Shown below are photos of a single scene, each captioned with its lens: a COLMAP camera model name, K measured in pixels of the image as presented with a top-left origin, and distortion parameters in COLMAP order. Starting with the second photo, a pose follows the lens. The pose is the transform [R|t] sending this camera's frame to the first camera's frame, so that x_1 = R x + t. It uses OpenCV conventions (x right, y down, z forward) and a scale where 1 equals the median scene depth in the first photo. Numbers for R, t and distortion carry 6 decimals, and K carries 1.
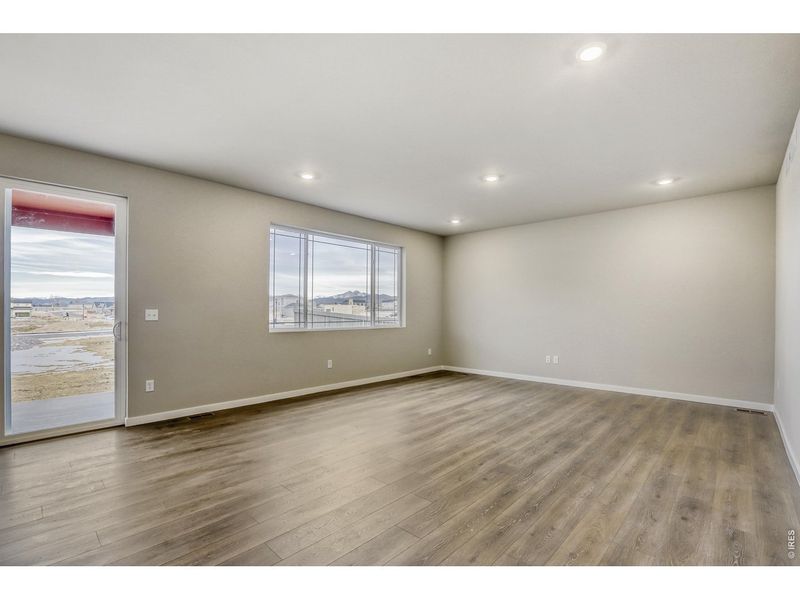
lens RADIAL K [[371.5, 0, 410.3], [0, 371.5, 308.2], [0, 0, 1]] dist [-0.041746, 0.008892]
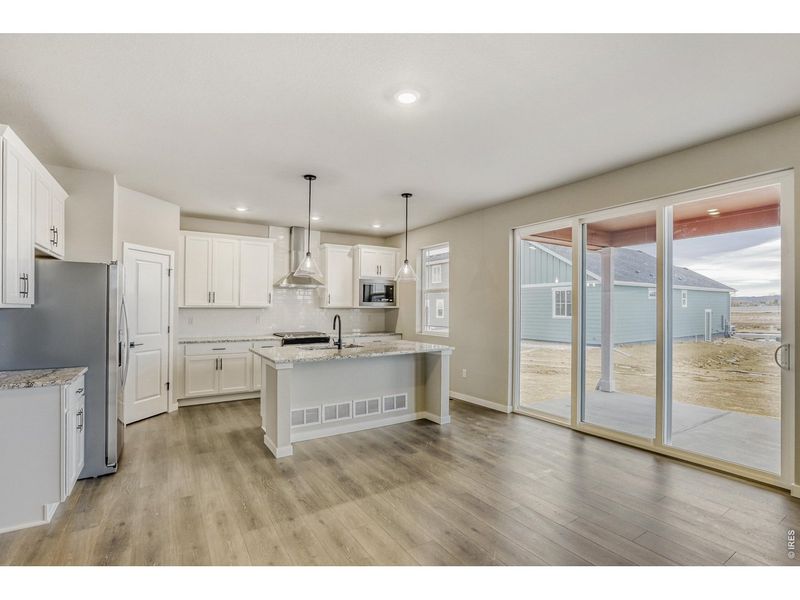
lens RADIAL K [[371.5, 0, 396.4], [0, 371.5, 306.4], [0, 0, 1]] dist [-0.041746, 0.008892]
pose [[-0.267182, -0.004561, -0.963635, 0.049240], [0.007817, 0.999946, -0.006900, -0.023272], [0.963614, -0.009376, -0.267132, 0.267865]]
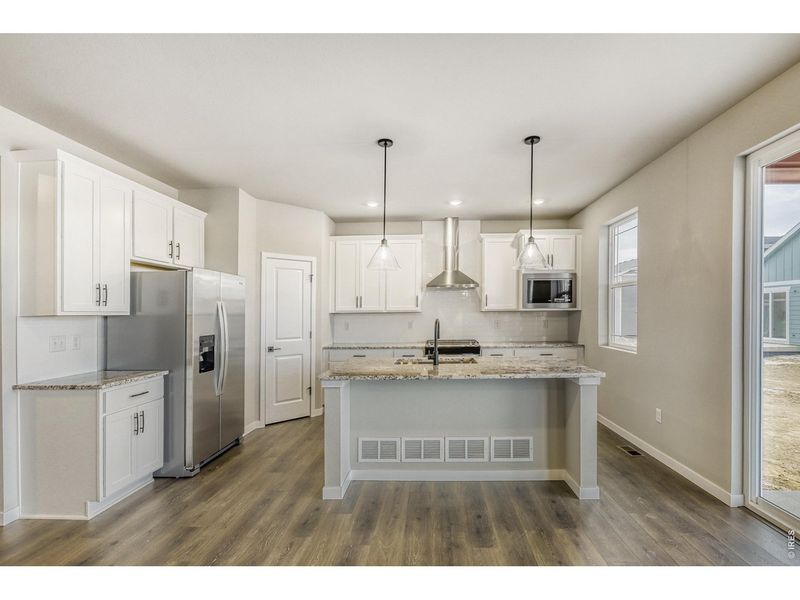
lens RADIAL K [[372.9, 0, 435.5], [0, 372.9, 313.3], [0, 0, 1]] dist [-0.015488, 0.001175]
pose [[-0.743169, 0.005731, -0.669079, -0.240037], [0.017053, 0.999801, -0.010378, -0.016253], [0.668886, -0.019122, -0.743119, 0.370389]]
